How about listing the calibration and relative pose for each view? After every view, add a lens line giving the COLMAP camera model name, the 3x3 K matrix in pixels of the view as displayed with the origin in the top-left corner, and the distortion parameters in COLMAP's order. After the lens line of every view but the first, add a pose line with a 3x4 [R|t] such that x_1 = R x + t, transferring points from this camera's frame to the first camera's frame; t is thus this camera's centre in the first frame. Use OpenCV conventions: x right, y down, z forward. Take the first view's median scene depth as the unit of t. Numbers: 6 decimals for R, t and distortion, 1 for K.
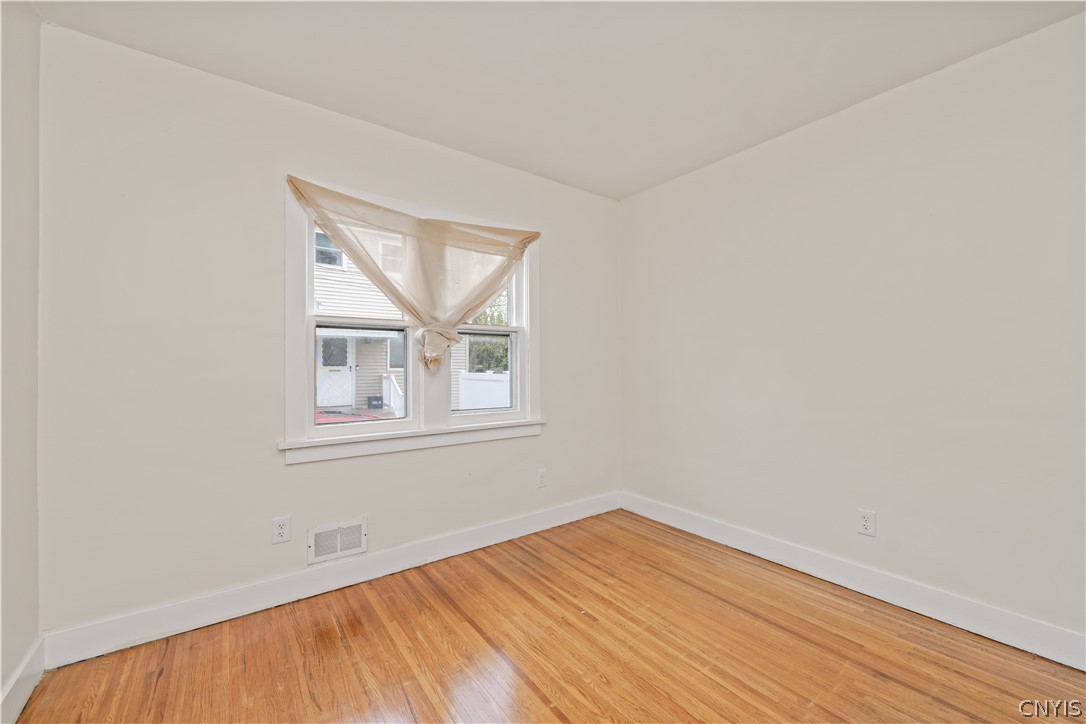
lens RADIAL K [[442.5, 0, 550.7], [0, 442.5, 359.3], [0, 0, 1]] dist [-0.008641, -0.000339]
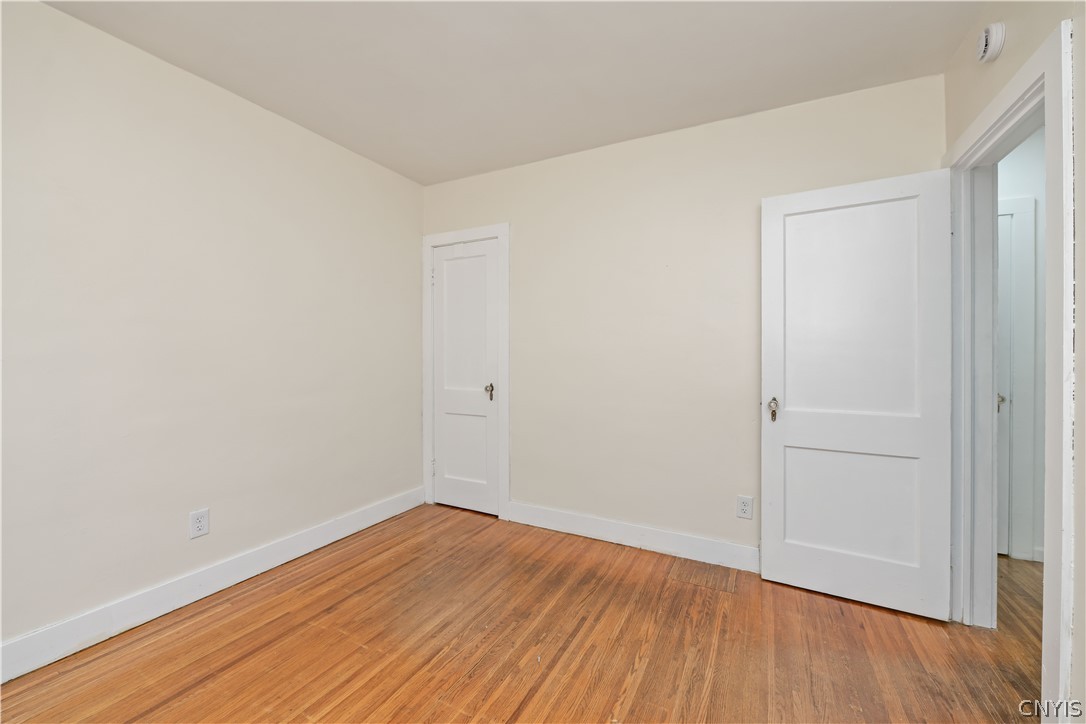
lens RADIAL K [[442.5, 0, 550.7], [0, 442.5, 359.3], [0, 0, 1]] dist [-0.008641, -0.000339]
pose [[-0.456934, -0.005388, 0.889484, -0.541783], [-0.006197, 0.999977, 0.002875, 0.015123], [-0.889479, -0.004198, -0.456957, 0.895313]]
